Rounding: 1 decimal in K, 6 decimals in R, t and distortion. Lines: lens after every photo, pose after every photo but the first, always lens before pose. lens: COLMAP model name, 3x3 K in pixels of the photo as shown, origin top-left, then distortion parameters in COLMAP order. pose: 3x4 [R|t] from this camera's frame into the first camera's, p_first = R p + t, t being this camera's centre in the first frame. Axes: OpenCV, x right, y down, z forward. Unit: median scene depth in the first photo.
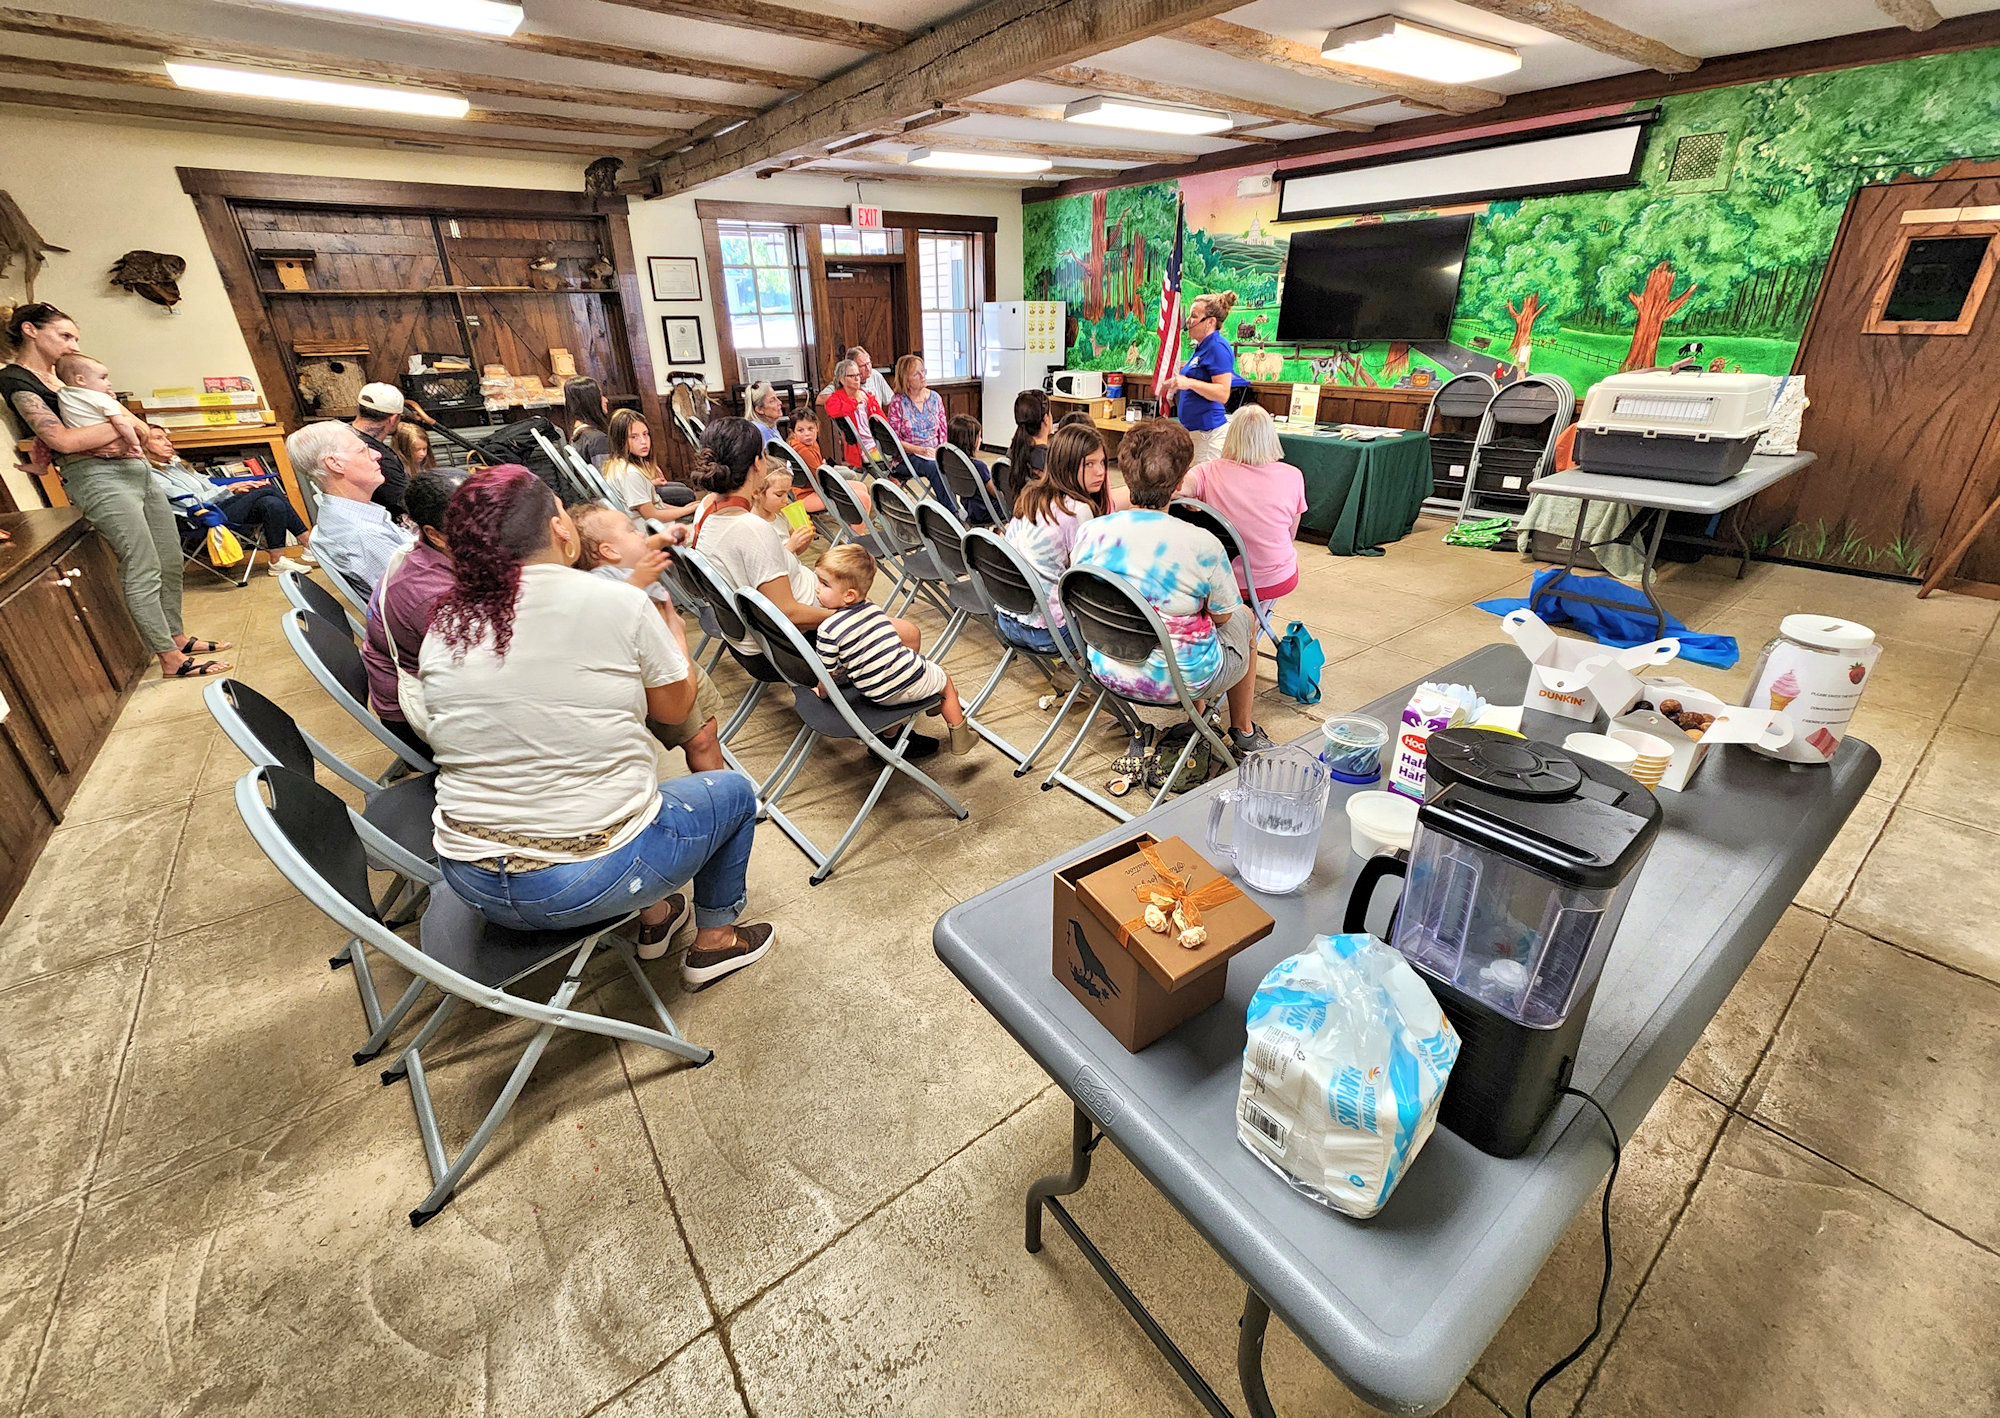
lens RADIAL K [[821.2, 0, 987.1], [0, 821.2, 669.5], [0, 0, 1]] dist [-0.002532, -0.004084]
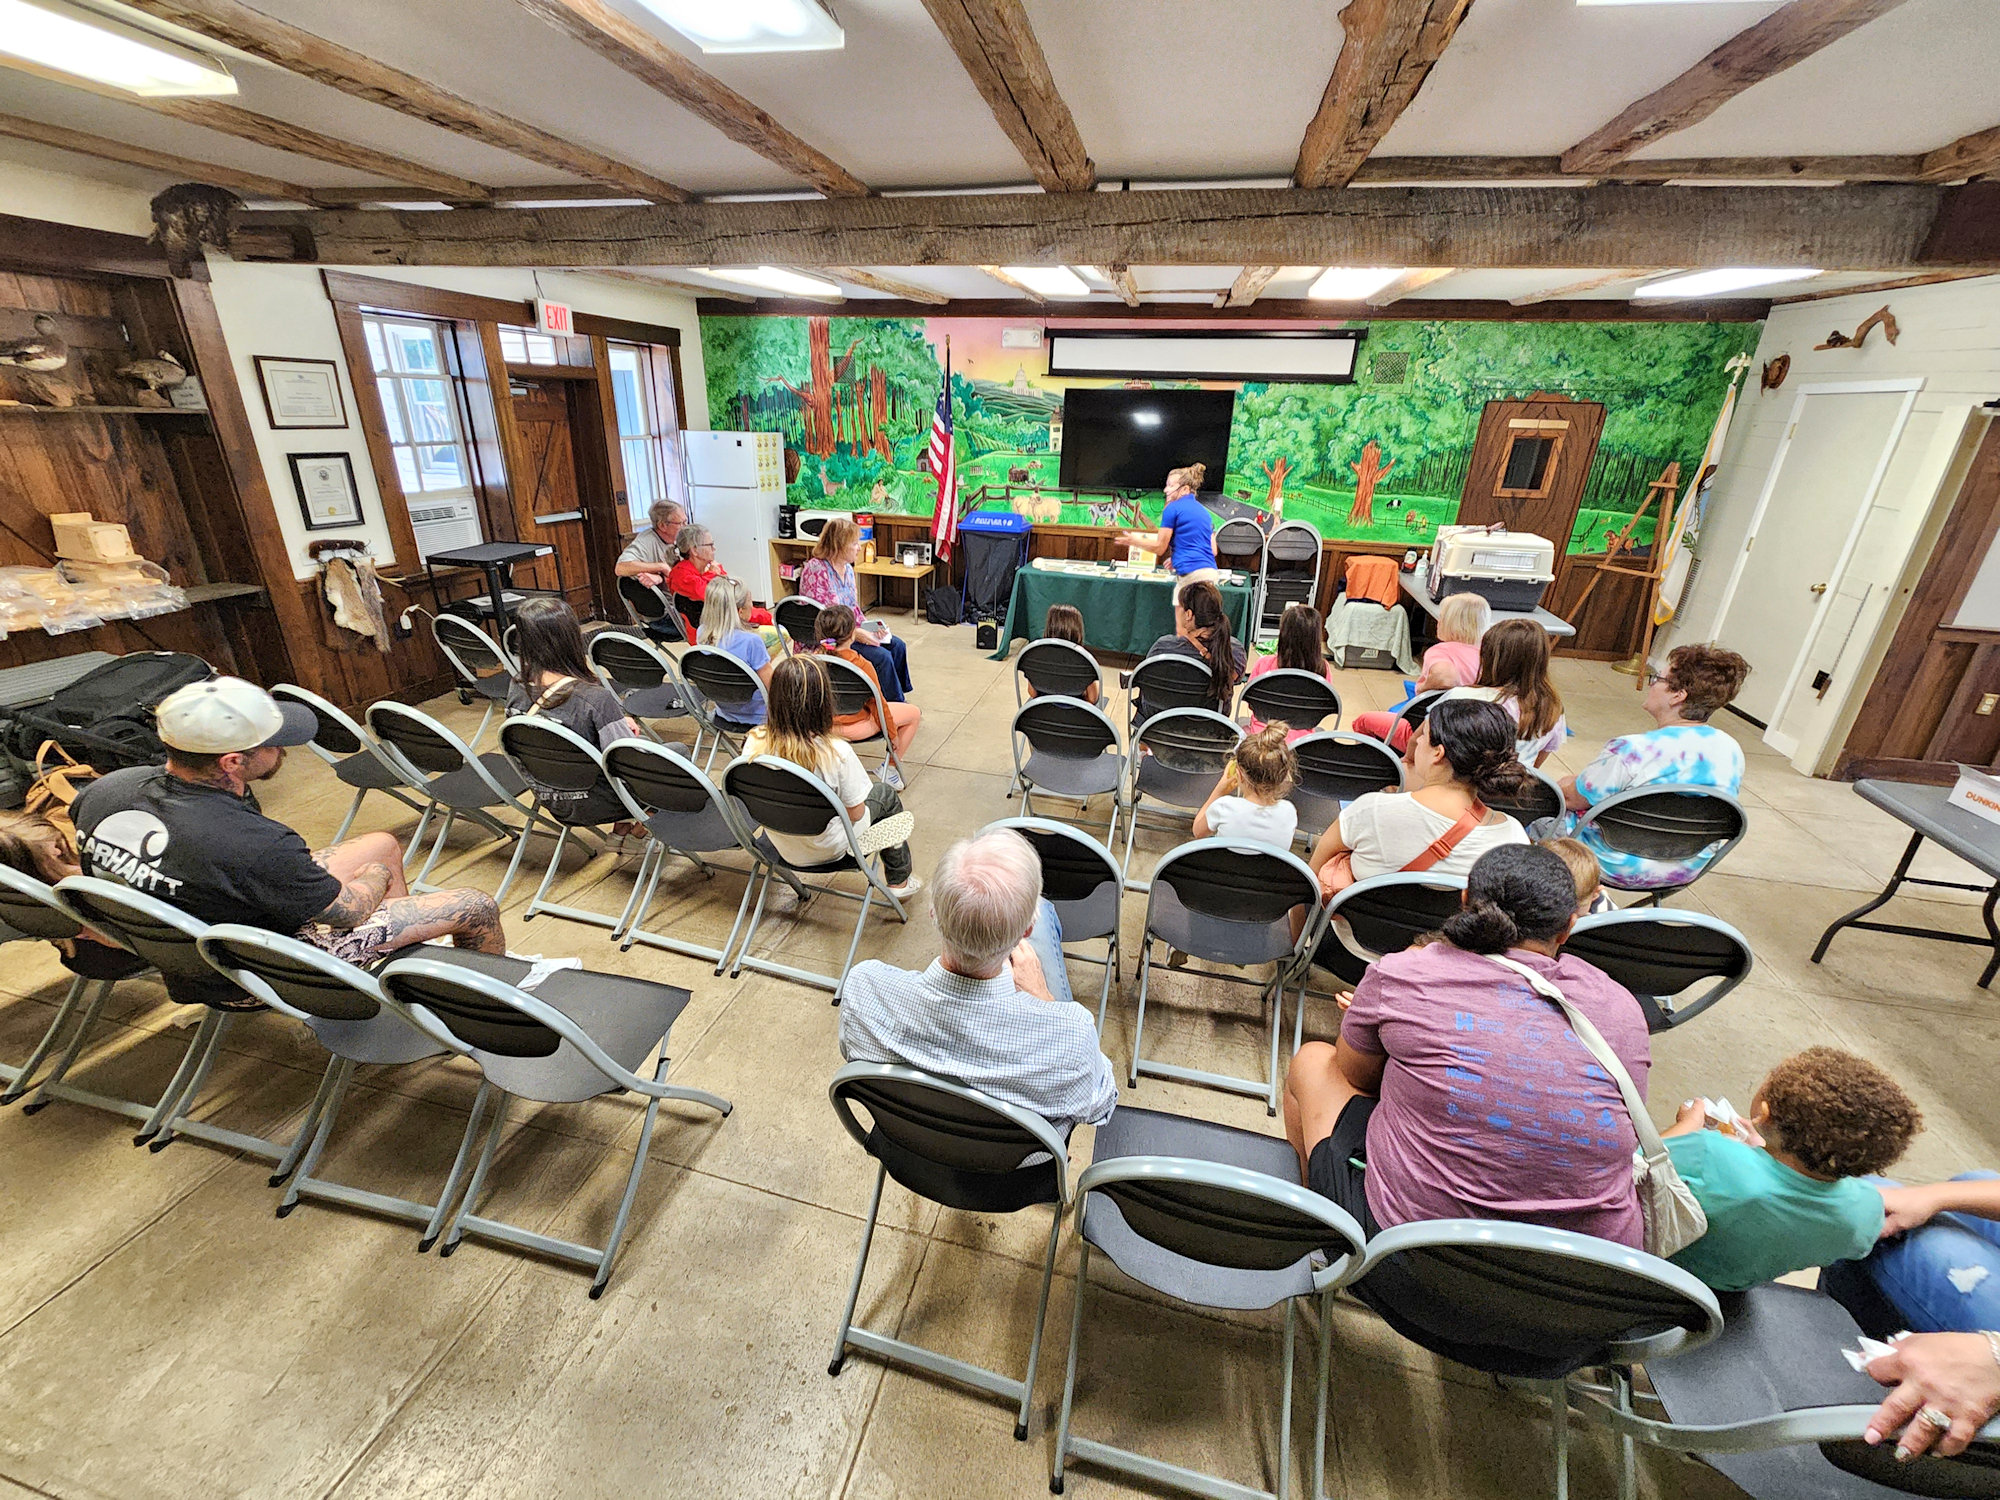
lens RADIAL K [[811.8, 0, 994.2], [0, 811.8, 761.2], [0, 0, 1]] dist [-0.003615, -0.000519]
pose [[0.773330, -0.212050, 0.597491, -0.518380], [0.212271, 0.974617, 0.071150, -0.180806], [-0.597413, 0.071808, 0.798713, 0.289642]]
